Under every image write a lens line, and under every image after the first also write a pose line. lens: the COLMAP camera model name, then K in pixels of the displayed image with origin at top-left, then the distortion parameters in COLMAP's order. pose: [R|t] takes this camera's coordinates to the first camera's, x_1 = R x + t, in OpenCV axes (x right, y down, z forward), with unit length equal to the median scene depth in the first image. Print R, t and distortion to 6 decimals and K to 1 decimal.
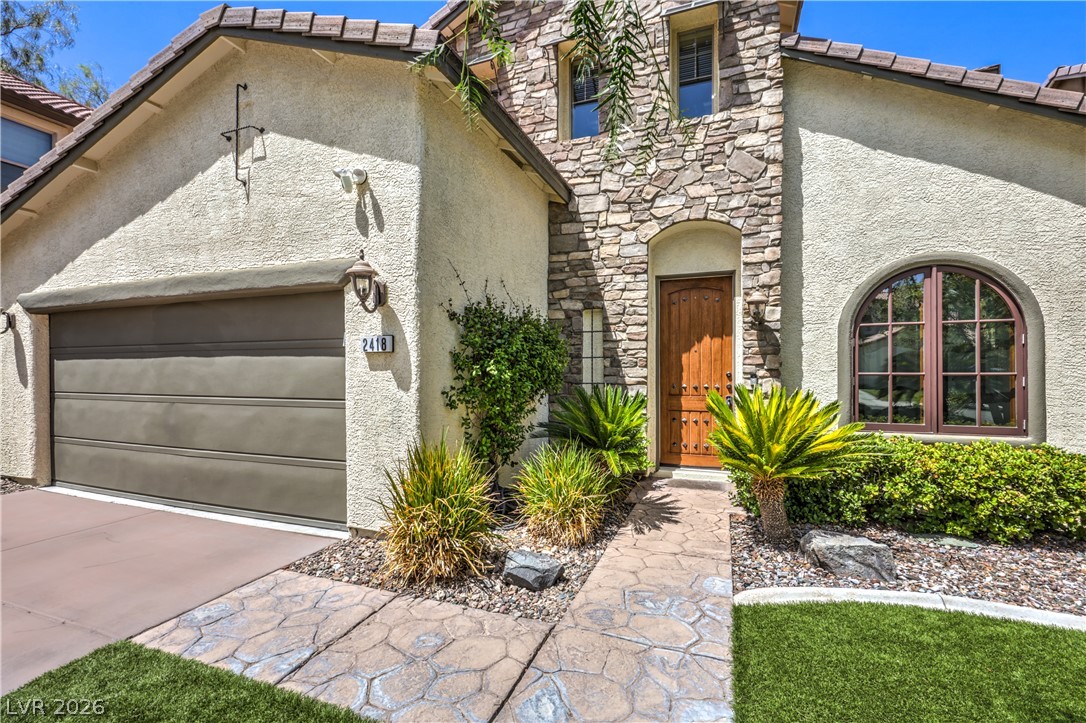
lens RADIAL K [[456.4, 0, 558.6], [0, 456.4, 367.4], [0, 0, 1]] dist [0.004329, 0.000182]
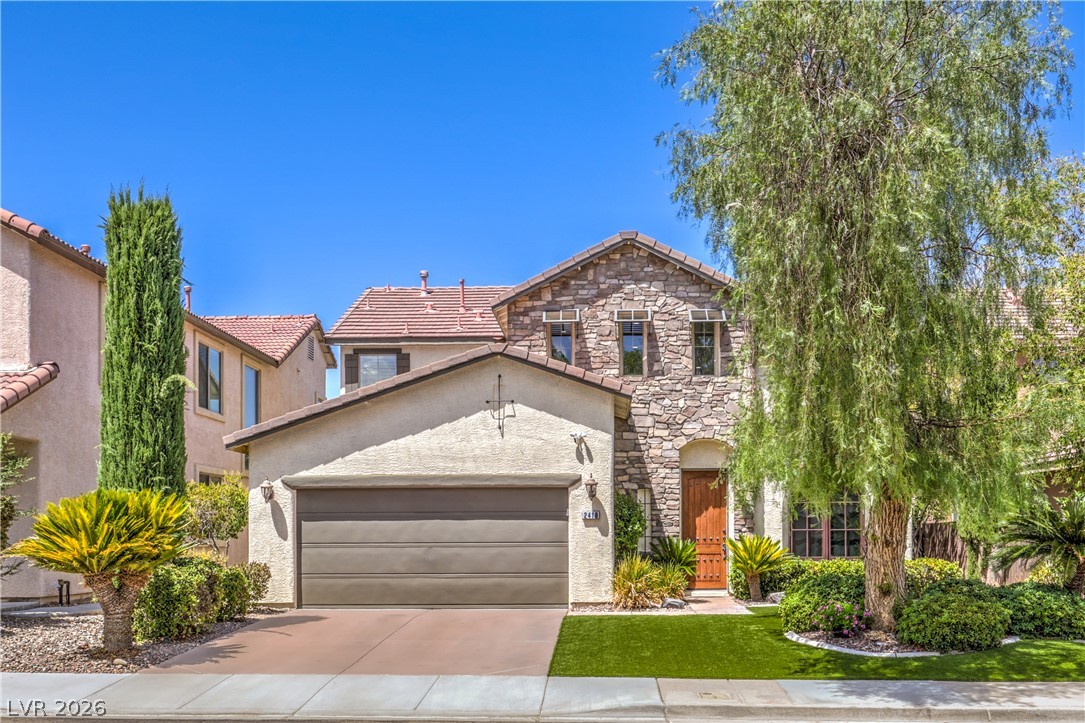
lens RADIAL K [[996.5, 0, 575.1], [0, 996.5, 519.3], [0, 0, 1]] dist [-0.001638, -0.000361]
pose [[0.949645, 0.002540, 0.313317, -1.349276], [0.000871, 0.999942, -0.010745, 0.013270], [-0.313326, 0.010477, 0.949588, -2.392736]]
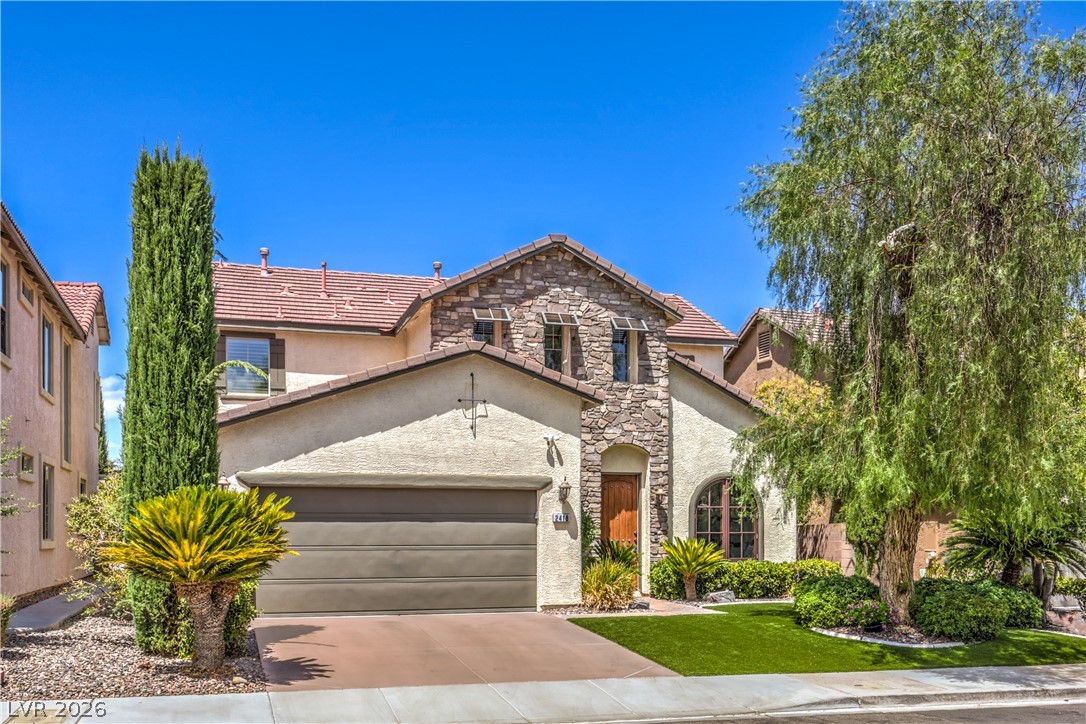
lens RADIAL K [[1033.8, 0, 540.8], [0, 1033.8, 526.9], [0, 0, 1]] dist [-0.002357, 0.000629]
pose [[0.799251, 0.004399, 0.600982, -2.378384], [-0.004576, 0.999989, -0.001233, -0.002015], [-0.600981, -0.001765, 0.799262, -1.988166]]
